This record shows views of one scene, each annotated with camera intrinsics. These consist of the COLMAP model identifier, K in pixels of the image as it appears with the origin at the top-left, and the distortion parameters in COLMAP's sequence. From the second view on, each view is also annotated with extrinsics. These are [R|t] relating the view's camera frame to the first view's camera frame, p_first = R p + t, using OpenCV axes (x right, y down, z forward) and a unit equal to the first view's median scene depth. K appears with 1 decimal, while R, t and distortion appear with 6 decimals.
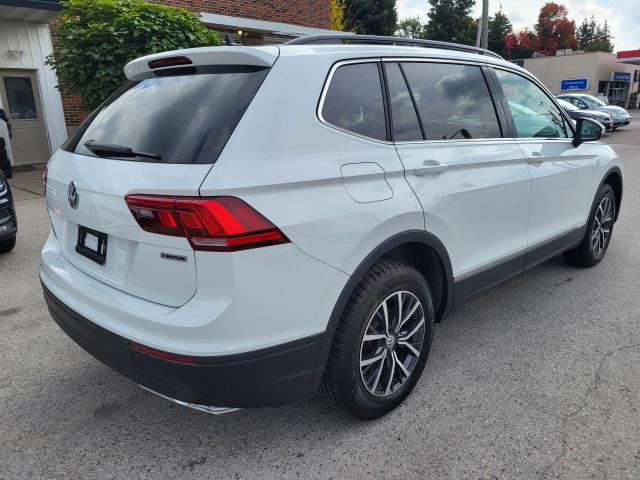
lens RADIAL K [[489.2, 0, 320.0], [0, 489.2, 240.0], [0, 0, 1]] dist [0.033166, -0.008098]
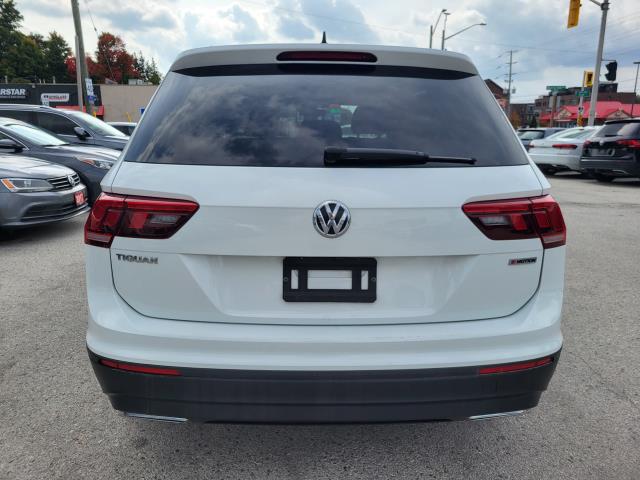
lens RADIAL K [[489.2, 0, 320.0], [0, 489.2, 240.0], [0, 0, 1]] dist [0.033166, -0.008098]
pose [[0.679167, -0.135162, 0.721431, -0.842758], [0.170656, 0.985041, 0.023892, -0.065118], [-0.713869, 0.106890, 0.692074, 0.407553]]
